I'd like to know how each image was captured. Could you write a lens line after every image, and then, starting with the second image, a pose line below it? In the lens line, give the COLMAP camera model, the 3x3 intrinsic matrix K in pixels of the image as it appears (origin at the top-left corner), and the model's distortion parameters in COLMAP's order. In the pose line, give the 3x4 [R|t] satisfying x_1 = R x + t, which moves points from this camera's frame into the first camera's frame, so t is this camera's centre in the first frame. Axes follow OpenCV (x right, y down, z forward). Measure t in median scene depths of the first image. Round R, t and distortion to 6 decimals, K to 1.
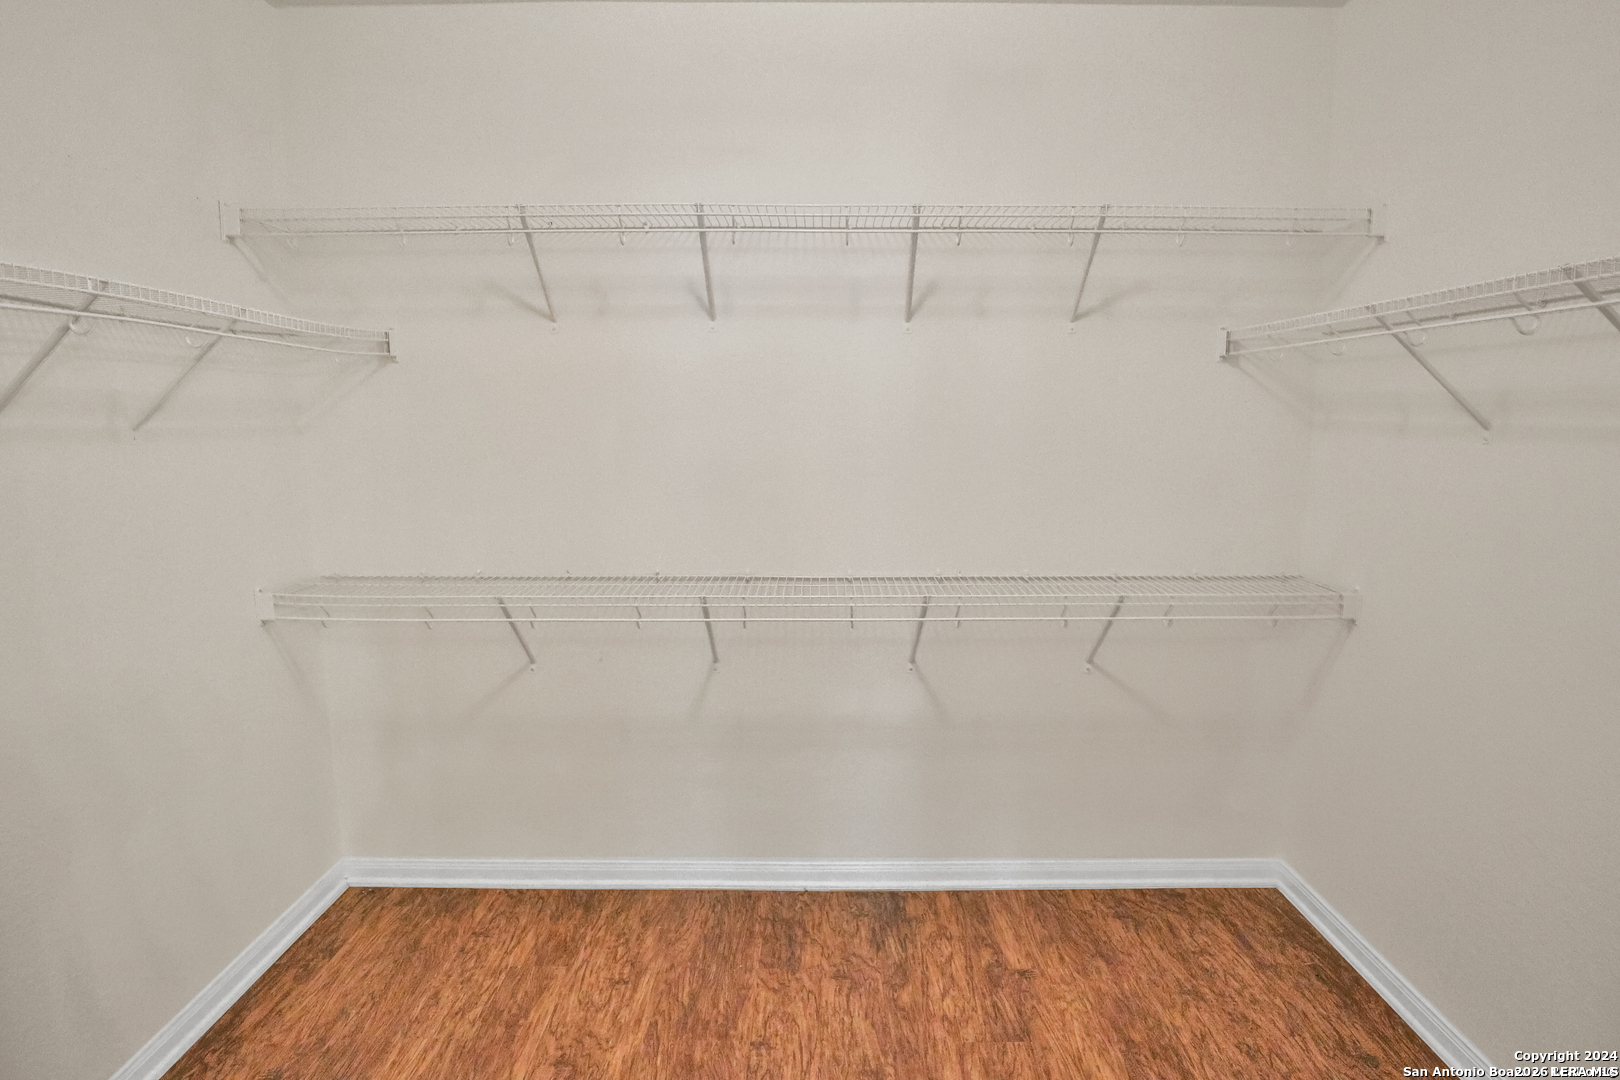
lens RADIAL K [[927.8, 0, 810.0], [0, 927.8, 540.0], [0, 0, 1]] dist [-0.015793, 0.002799]
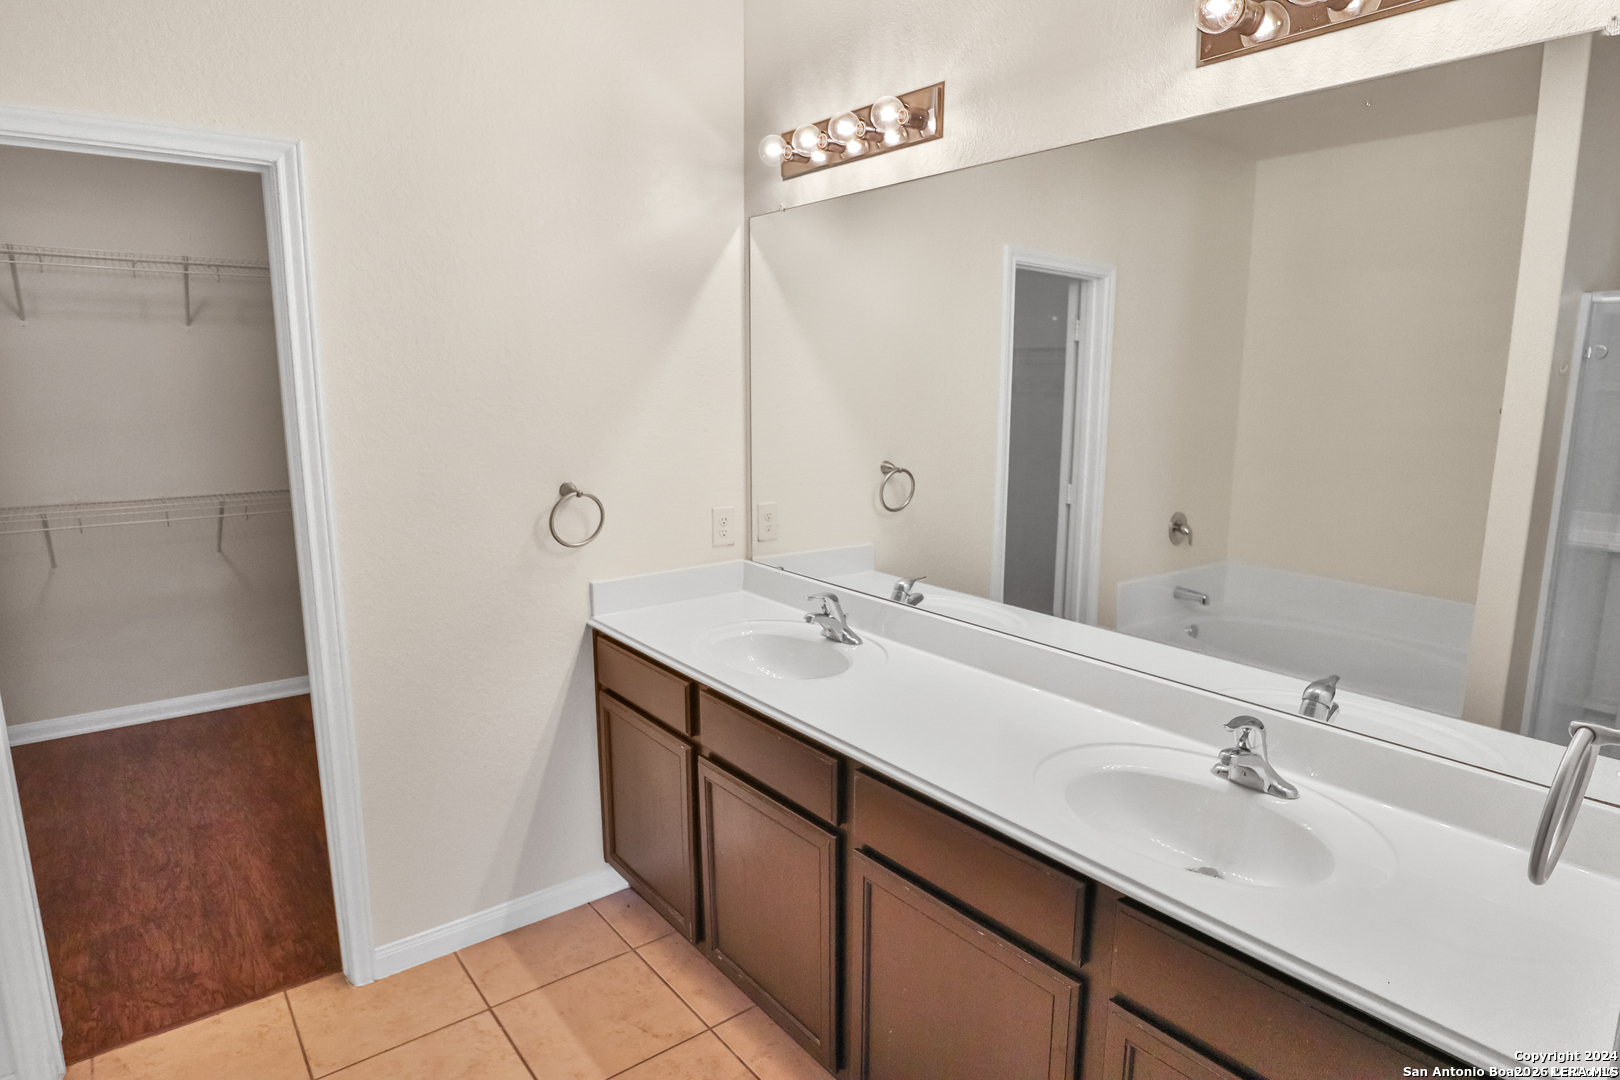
lens RADIAL K [[927.8, 0, 810.0], [0, 927.8, 540.0], [0, 0, 1]] dist [-0.015793, 0.002799]
pose [[0.787119, -0.101841, 0.608335, -0.046364], [0.112858, 0.993404, 0.020279, 0.201003], [-0.606388, 0.052694, 0.793421, -0.809522]]
